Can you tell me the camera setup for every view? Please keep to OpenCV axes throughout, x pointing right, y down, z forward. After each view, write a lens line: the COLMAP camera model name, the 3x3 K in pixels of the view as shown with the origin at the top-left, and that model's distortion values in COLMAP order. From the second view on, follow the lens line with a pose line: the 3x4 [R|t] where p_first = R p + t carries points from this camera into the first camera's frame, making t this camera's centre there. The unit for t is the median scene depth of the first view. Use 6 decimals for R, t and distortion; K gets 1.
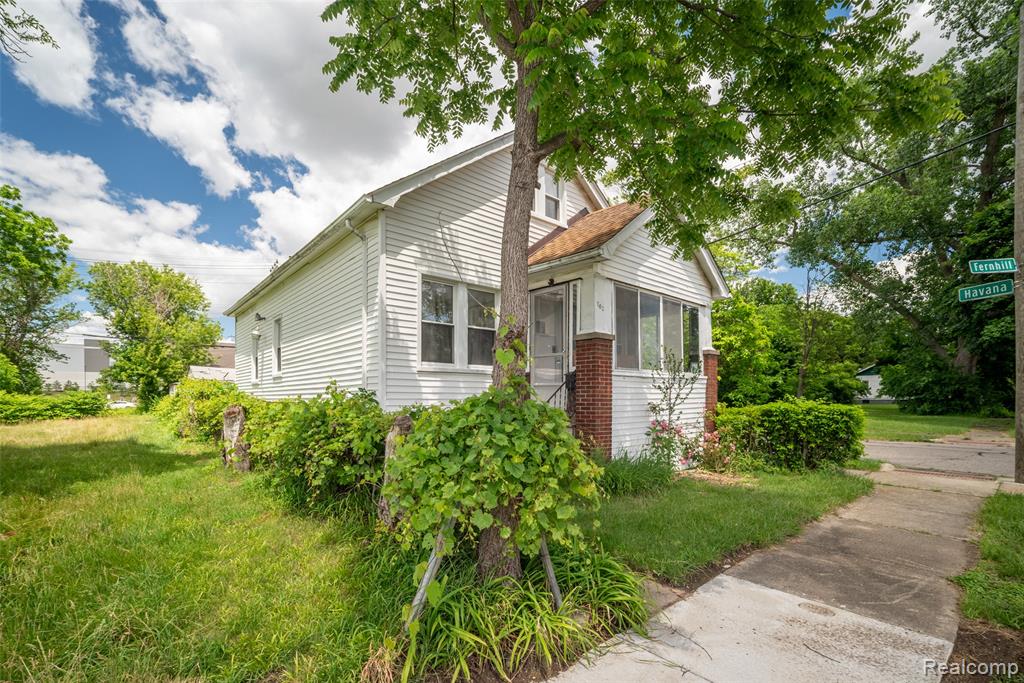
lens RADIAL K [[446.1, 0, 534.3], [0, 446.1, 396.7], [0, 0, 1]] dist [-0.001883, 0.000225]
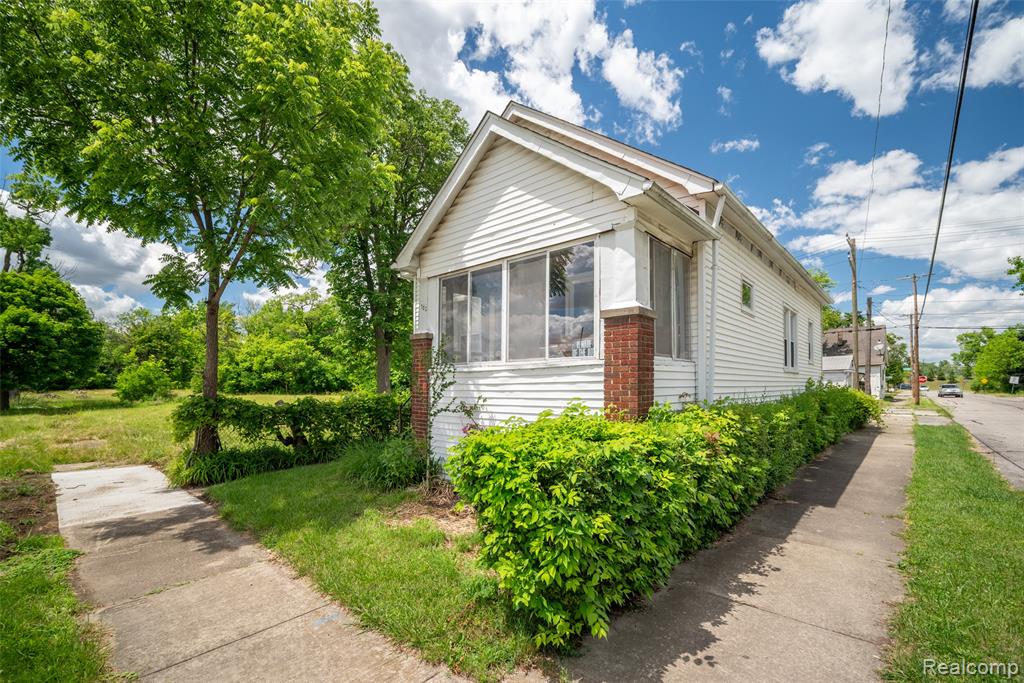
lens RADIAL K [[448.9, 0, 513.1], [0, 448.9, 377.3], [0, 0, 1]] dist [-0.001591, -0.000376]
pose [[0.084017, -0.015721, -0.996340, 1.109930], [-0.001402, 0.999873, -0.015895, -0.019809], [0.996463, 0.002732, 0.083984, 1.018460]]
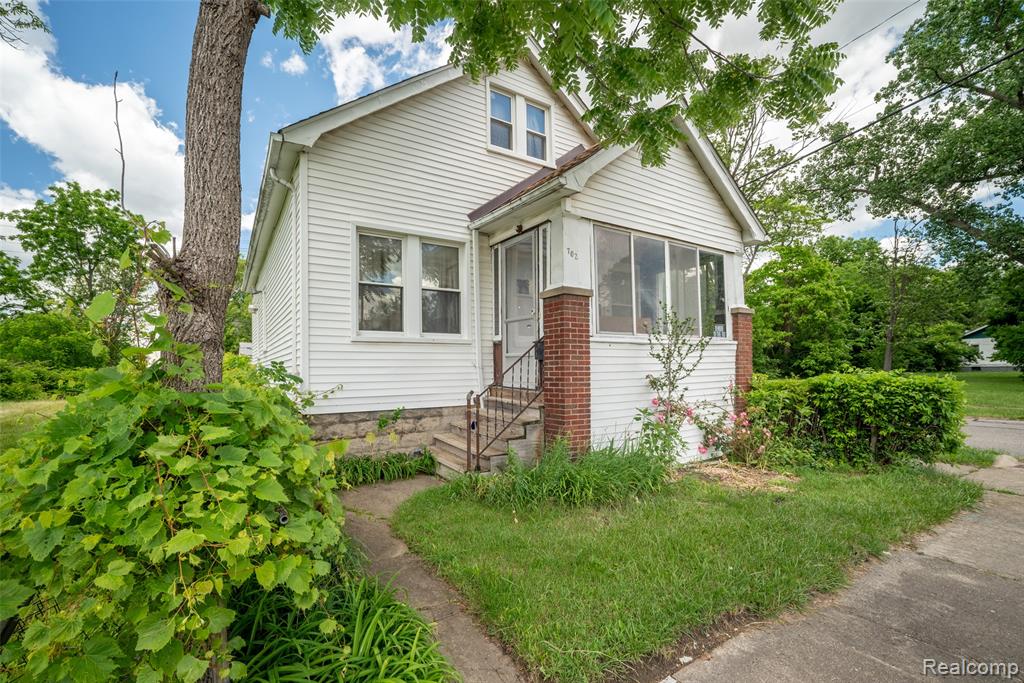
lens RADIAL K [[447.7, 0, 516.2], [0, 447.7, 361.1], [0, 0, 1]] dist [-0.014111, 0.008565]
pose [[0.986818, -0.013815, -0.161243, 0.158597], [0.011423, 0.999811, -0.015747, -0.002830], [0.161431, 0.013697, 0.986789, 0.193789]]
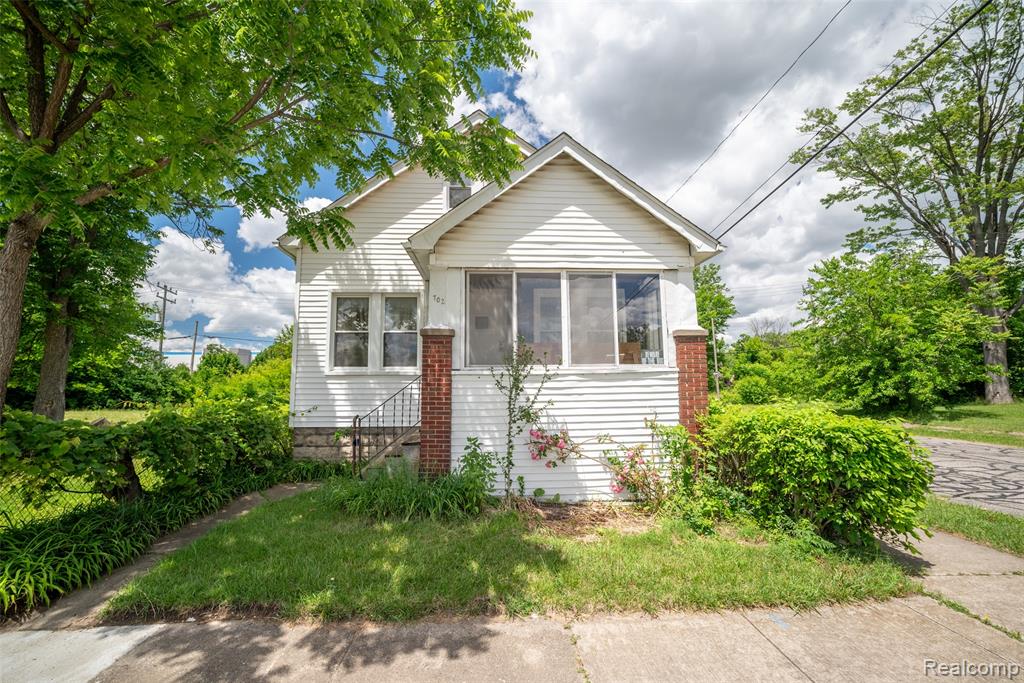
lens RADIAL K [[442.0, 0, 517.8], [0, 442.0, 341.6], [0, 0, 1]] dist [-0.001480, -0.000187]
pose [[0.773017, -0.069591, -0.630557, 0.762035], [0.005093, 0.994614, -0.103526, -0.020601], [0.634365, 0.076816, 0.769207, 0.375676]]
